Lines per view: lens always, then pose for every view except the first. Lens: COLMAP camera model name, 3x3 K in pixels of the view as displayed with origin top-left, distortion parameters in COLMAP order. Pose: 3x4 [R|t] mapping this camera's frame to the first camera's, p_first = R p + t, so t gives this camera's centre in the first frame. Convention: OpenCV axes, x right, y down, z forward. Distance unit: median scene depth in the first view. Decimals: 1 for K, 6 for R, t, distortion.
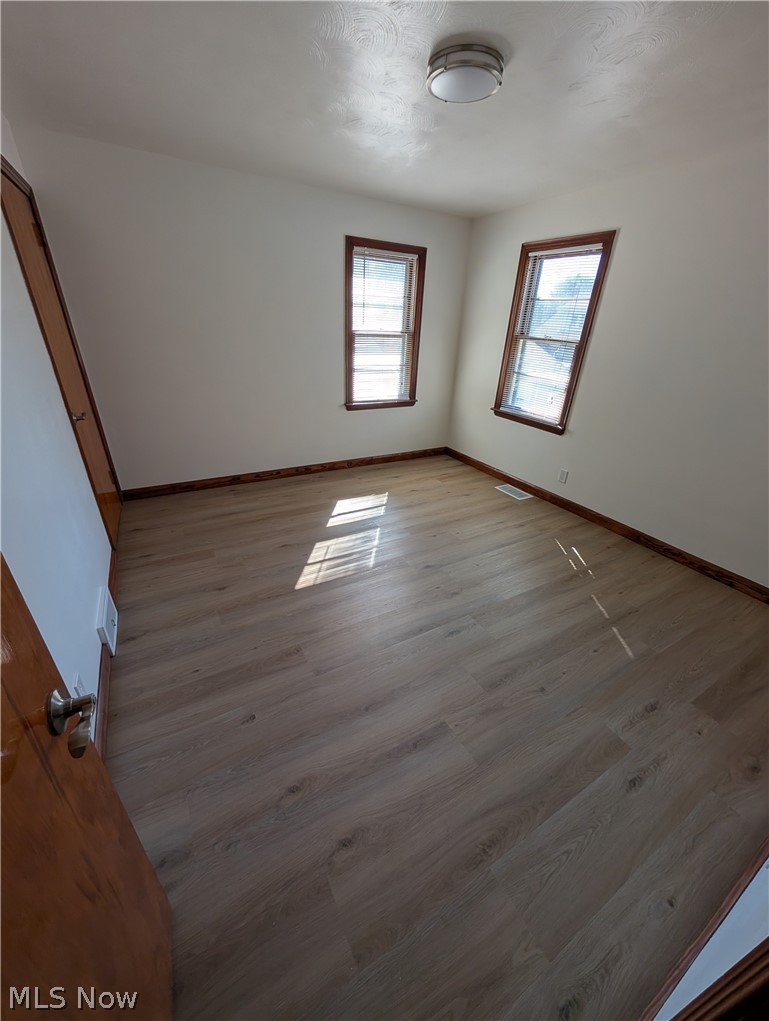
lens RADIAL K [[387.4, 0, 384.5], [0, 387.4, 510.5], [0, 0, 1]] dist [0.000525, 0.000081]
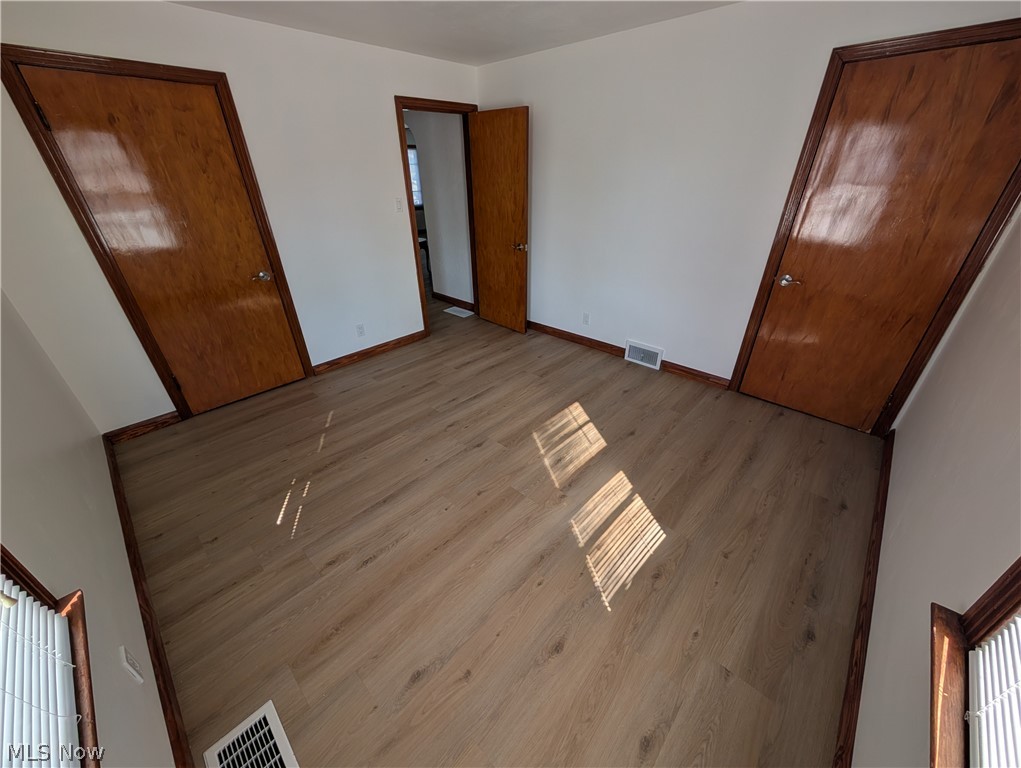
lens RADIAL K [[387.4, 0, 513.4], [0, 387.4, 388.0], [0, 0, 1]] dist [0.000525, 0.000081]
pose [[-0.955809, 0.119988, -0.268386, 0.263086], [-0.153544, 0.574768, 0.803782, -0.699854], [0.250705, 0.809471, -0.530946, 1.366574]]
